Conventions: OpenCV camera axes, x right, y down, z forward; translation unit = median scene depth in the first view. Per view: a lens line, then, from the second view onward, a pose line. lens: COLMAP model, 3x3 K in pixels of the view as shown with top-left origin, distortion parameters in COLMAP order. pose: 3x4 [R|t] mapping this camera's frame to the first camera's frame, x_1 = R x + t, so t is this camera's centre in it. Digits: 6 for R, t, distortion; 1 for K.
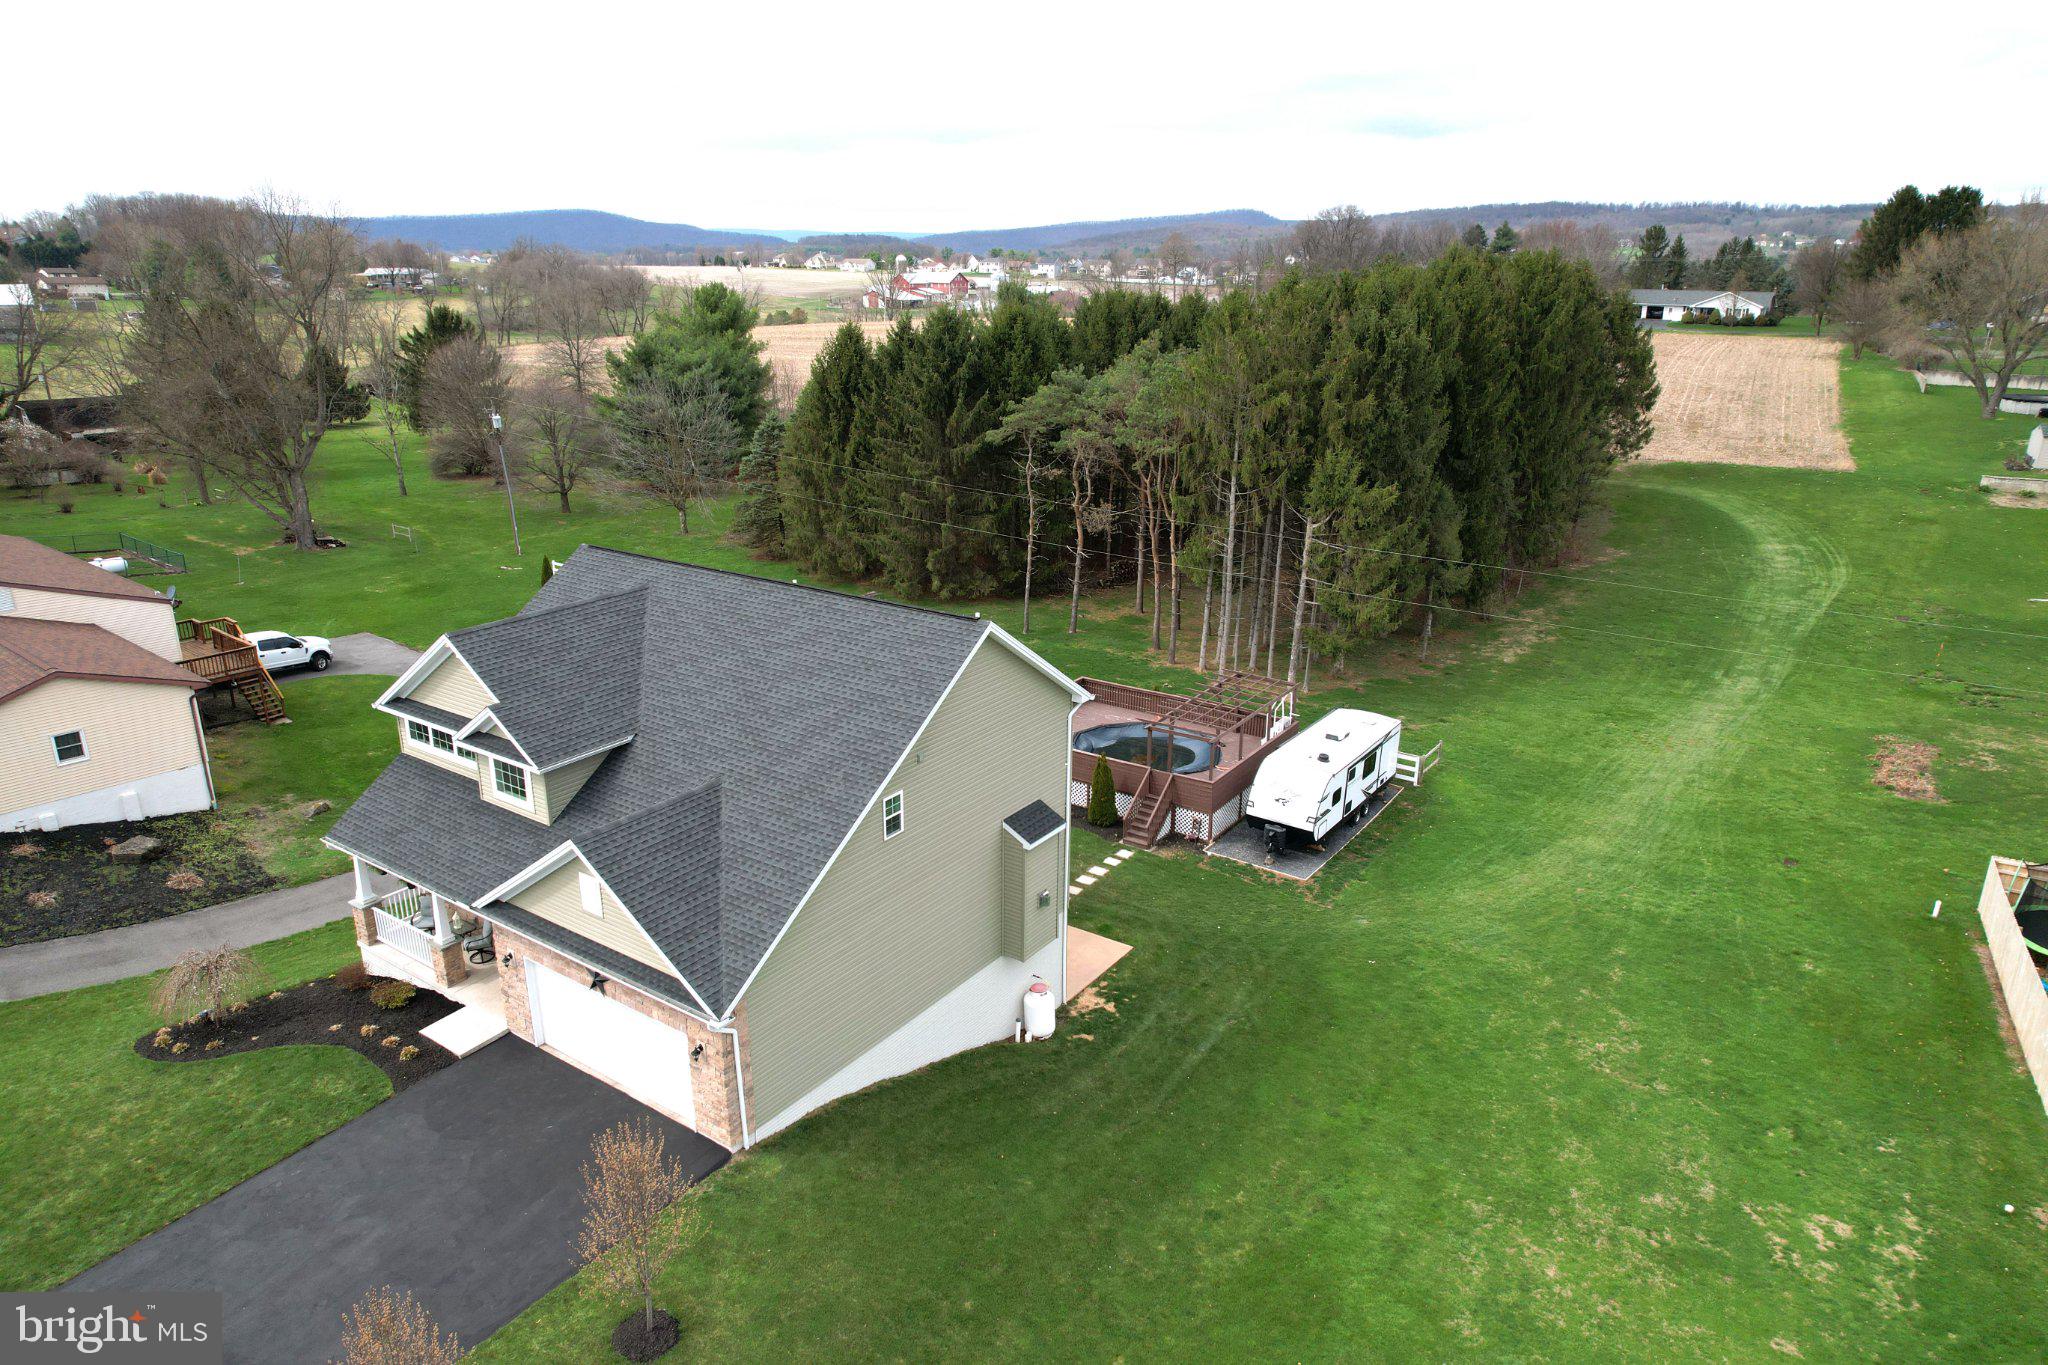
lens RADIAL K [[1339.3, 0, 960.1], [0, 1339.3, 683.4], [0, 0, 1]] dist [-0.077845, 0.074785]
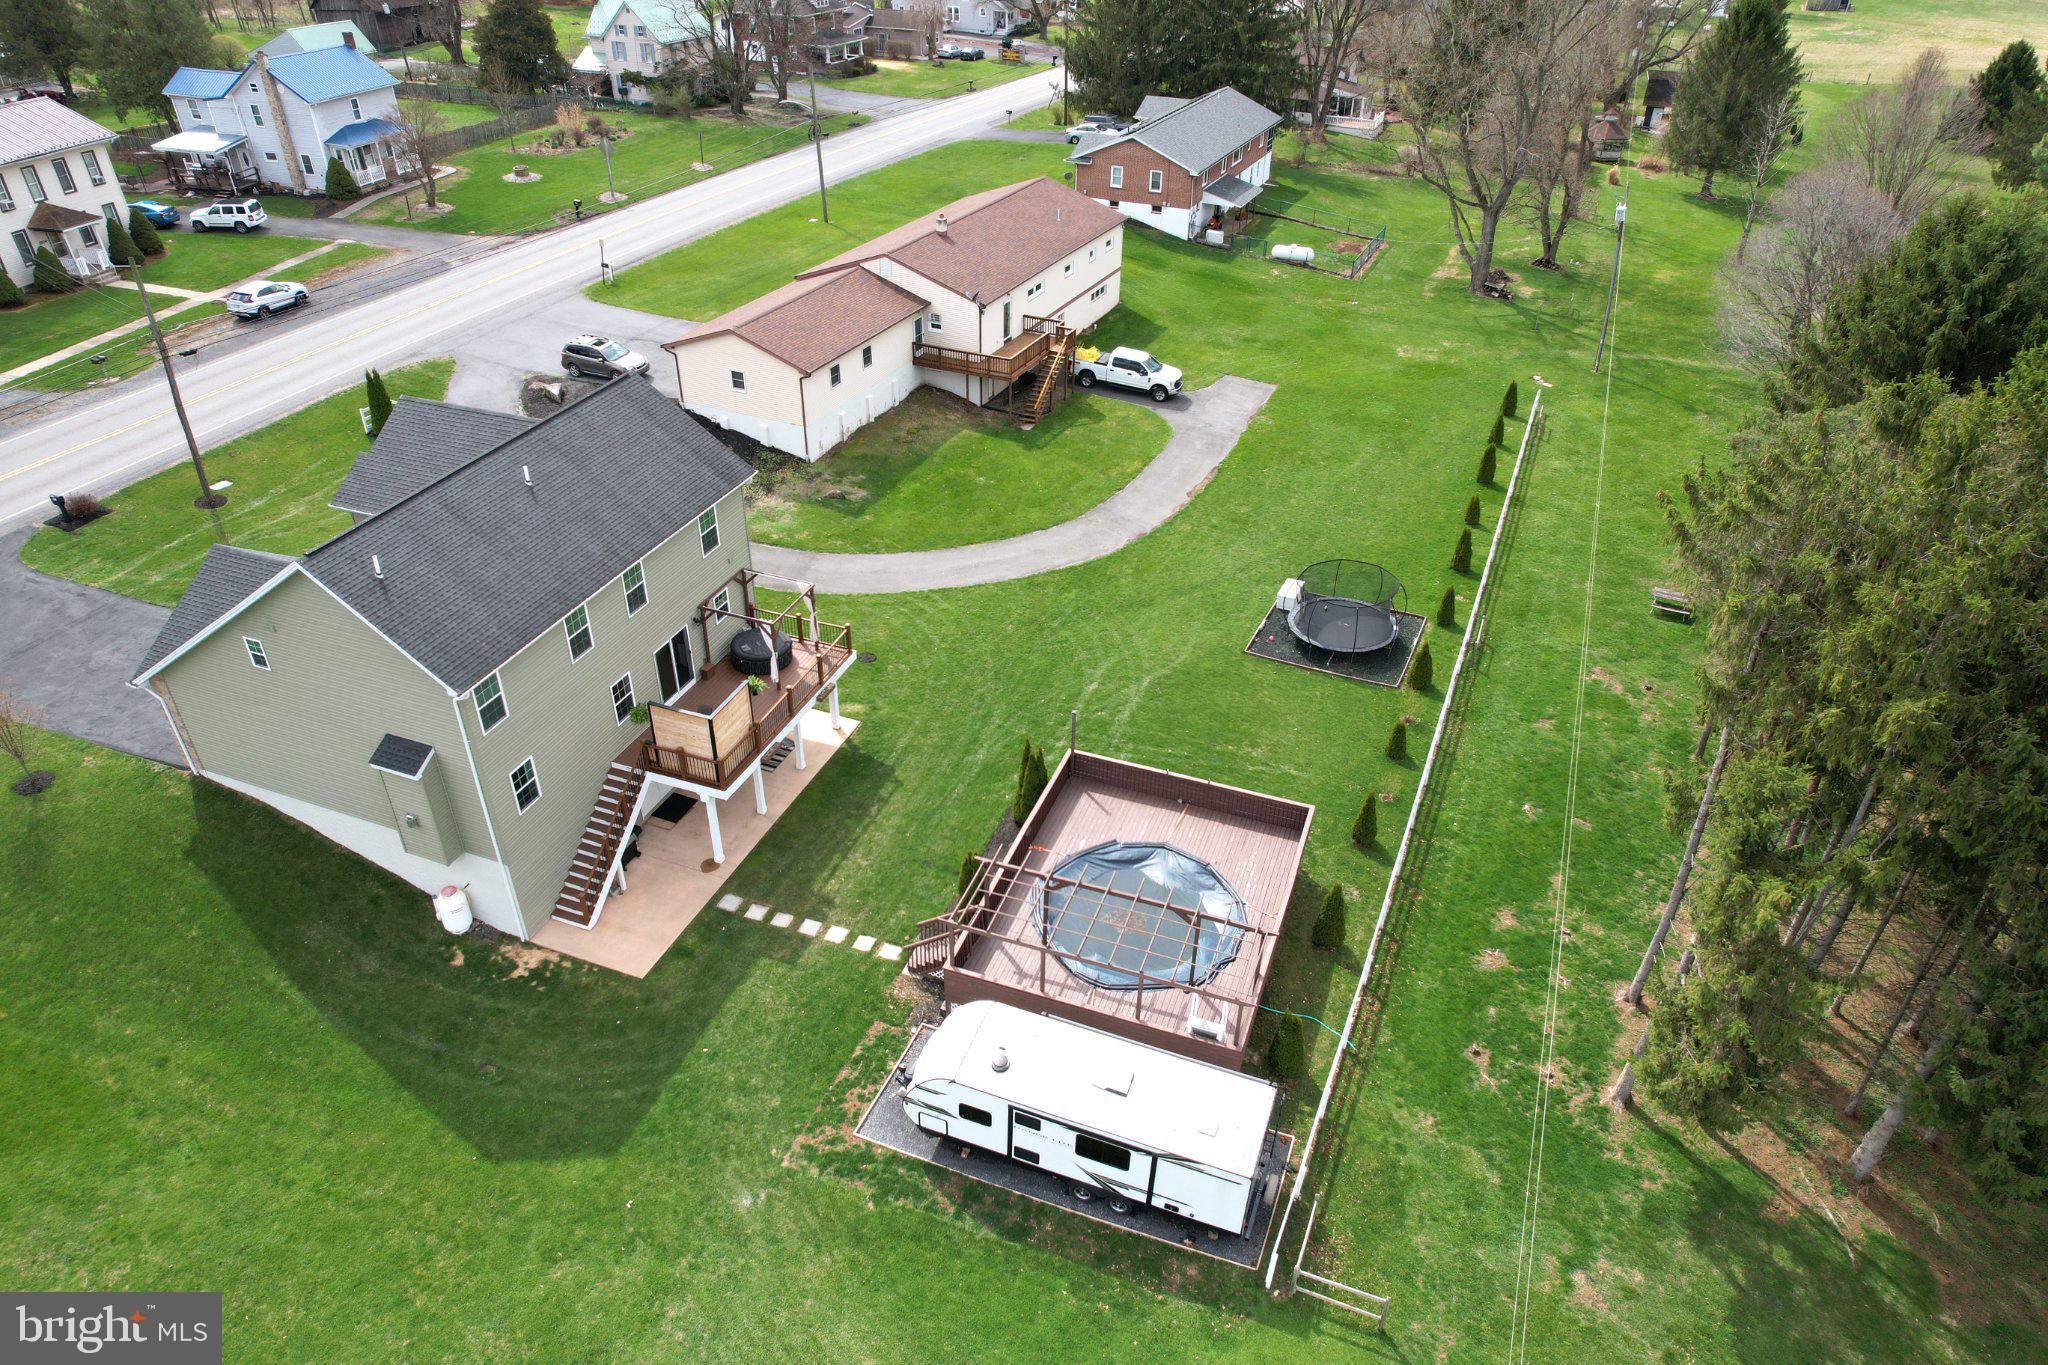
lens RADIAL K [[1265.9, 0, 1024.2], [0, 1265.9, 709.3], [0, 0, 1]] dist [-0.066266, 0.056529]
pose [[0.248330, 0.553840, -0.794728, 0.794351], [-0.292182, 0.825043, 0.483668, -0.464254], [0.923559, 0.112096, 0.366705, 0.903865]]
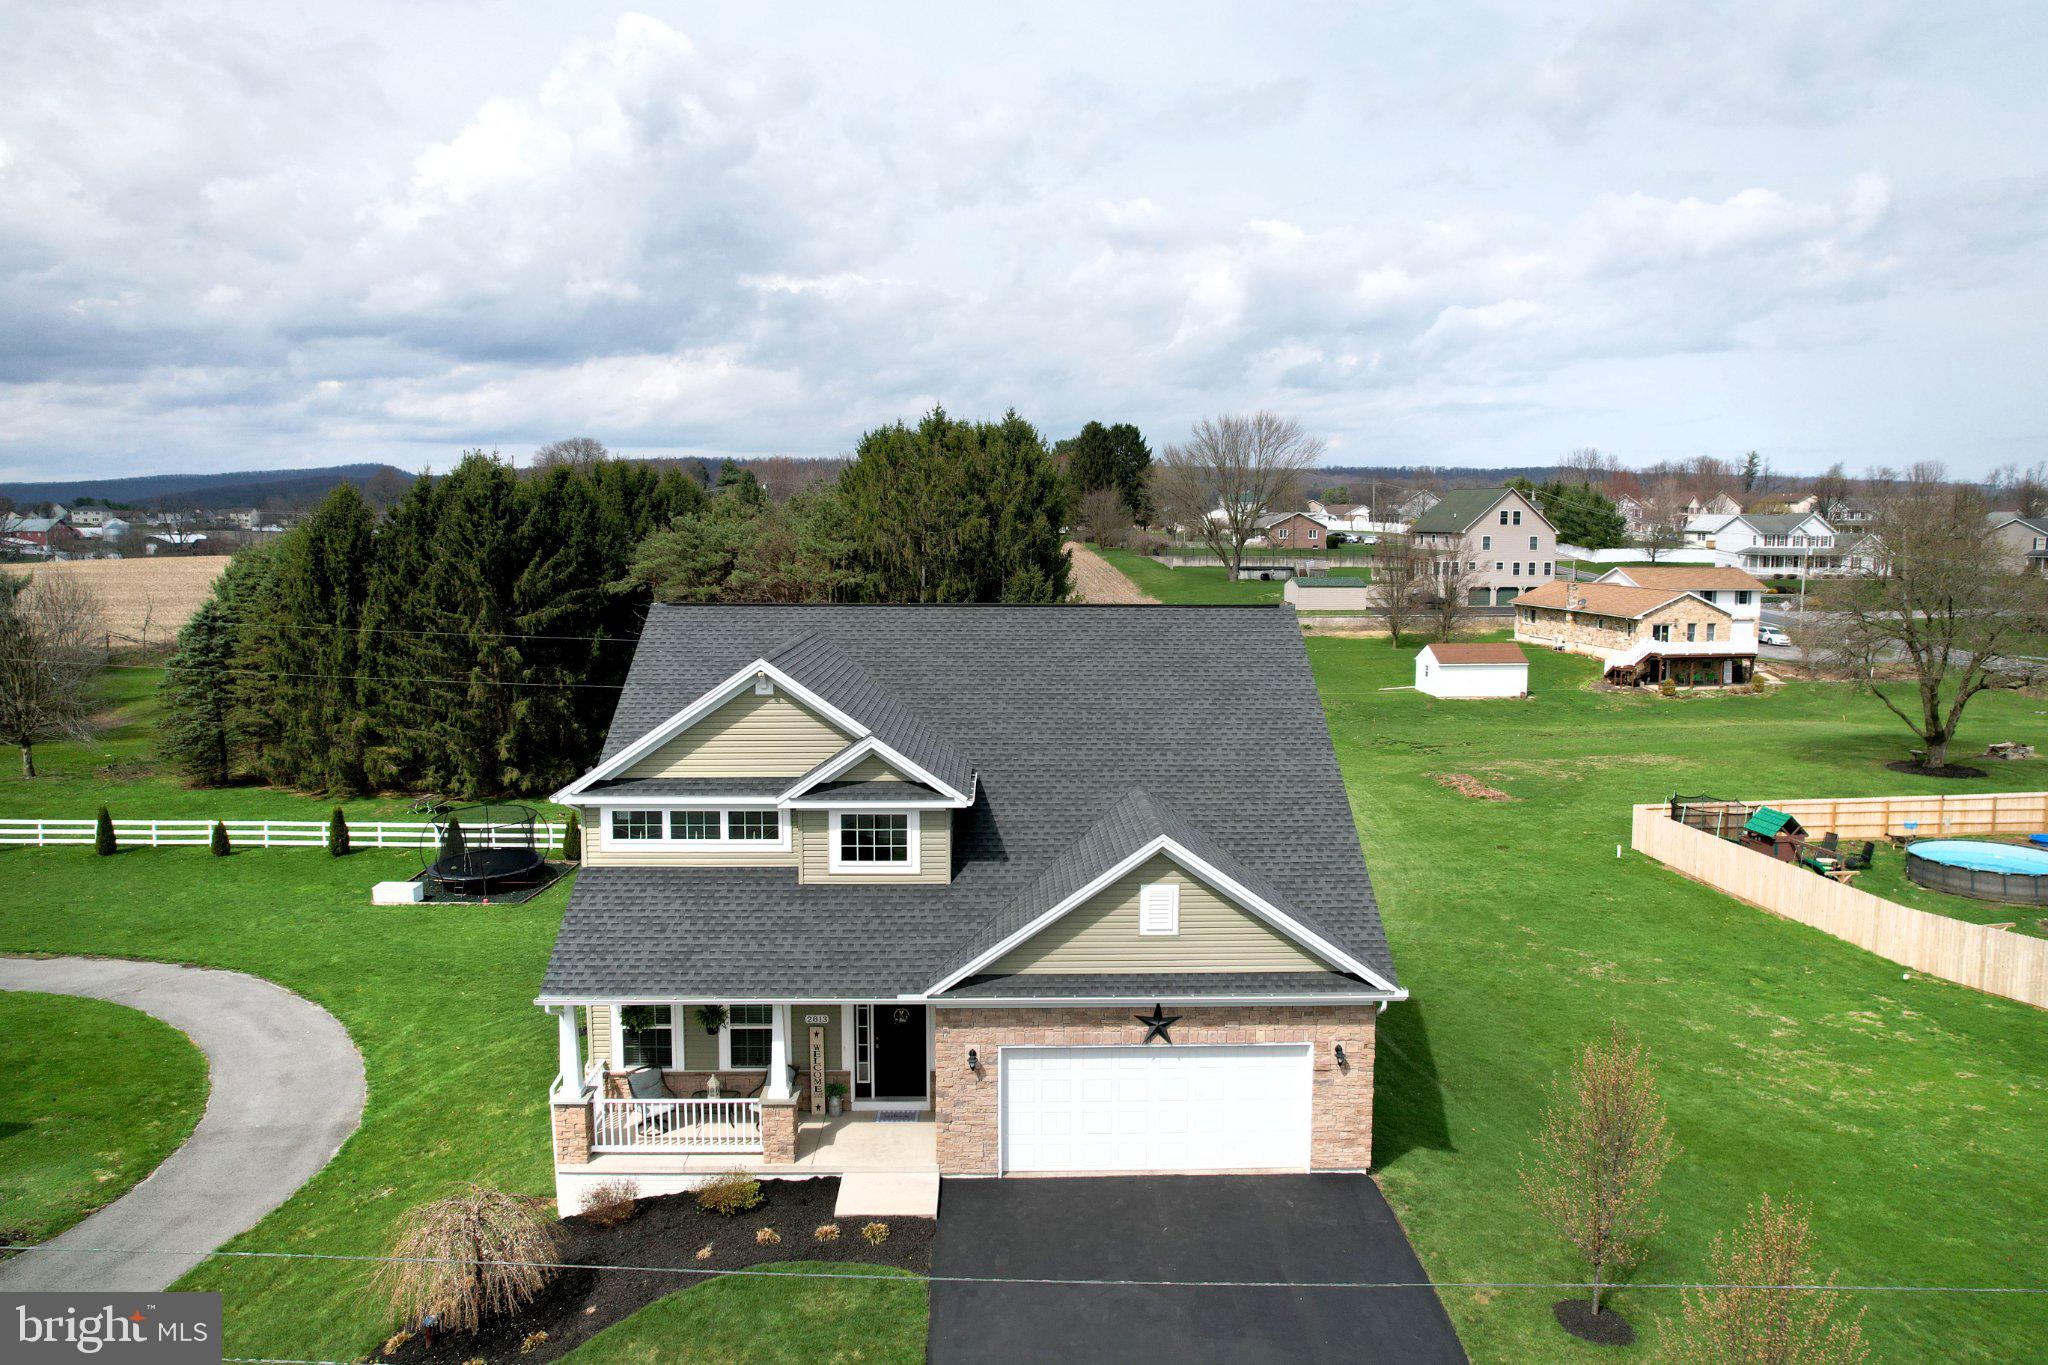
lens RADIAL K [[1371.0, 0, 1054.6], [0, 1371.0, 691.5], [0, 0, 1]] dist [-0.076825, 0.083218]
pose [[0.797183, -0.077512, 0.598741, -0.545099], [0.181487, 0.976622, -0.115206, 0.074989], [-0.575814, 0.200504, 0.792614, 0.237158]]
